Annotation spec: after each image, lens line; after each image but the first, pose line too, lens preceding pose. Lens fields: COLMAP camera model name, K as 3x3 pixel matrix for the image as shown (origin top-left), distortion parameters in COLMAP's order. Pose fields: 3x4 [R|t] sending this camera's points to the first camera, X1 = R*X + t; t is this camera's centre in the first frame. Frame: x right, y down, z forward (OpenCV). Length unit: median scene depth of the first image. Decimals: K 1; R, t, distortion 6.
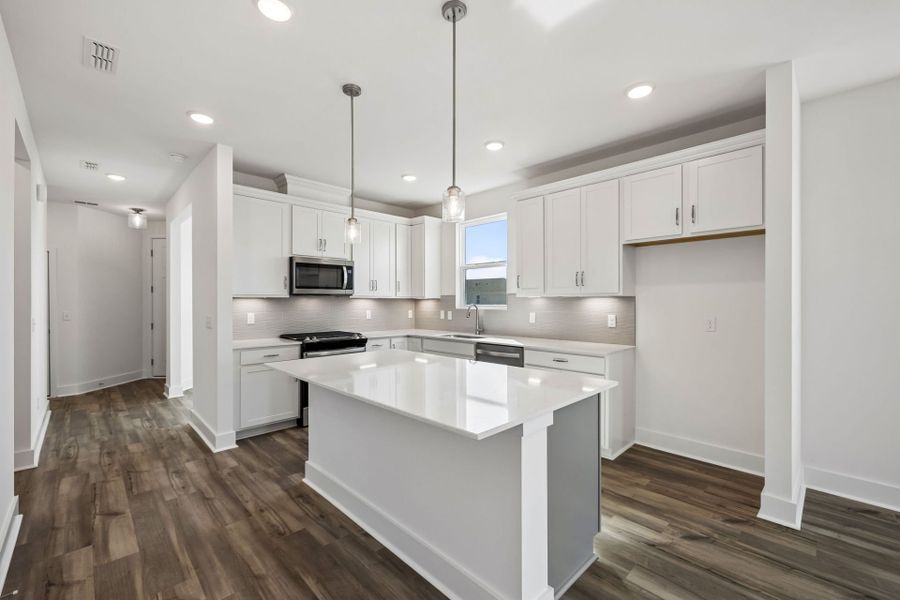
lens RADIAL K [[378.5, 0, 450.0], [0, 378.5, 300.0], [0, 0, 1]] dist [0.001491, -0.000133]
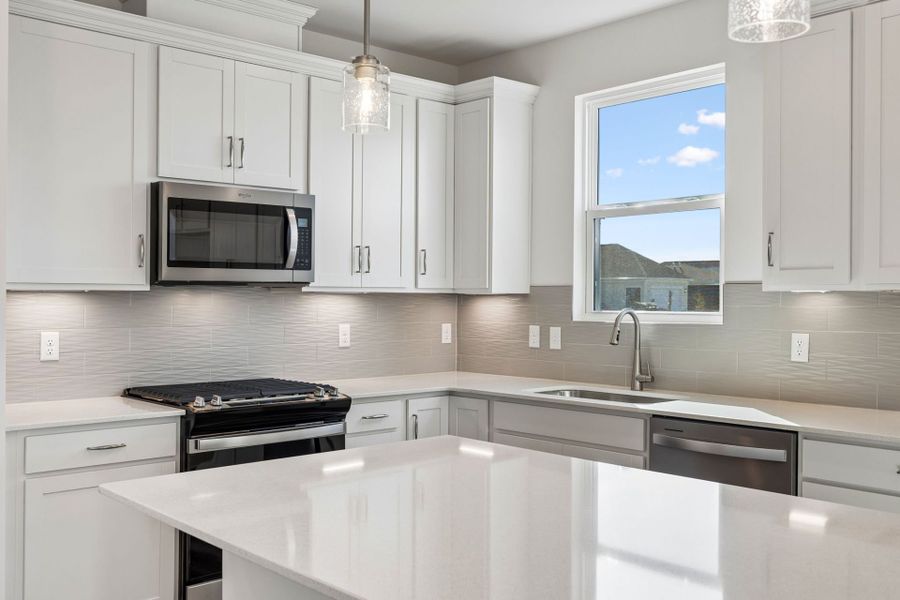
lens RADIAL K [[877.1, 0, 450.0], [0, 877.1, 300.0], [0, 0, 1]] dist [0.000079, -0.004626]
pose [[0.999248, 0.003768, -0.038593, -0.086419], [-0.003559, 0.999979, 0.005467, -0.002874], [0.038613, -0.005326, 0.999240, 0.130424]]
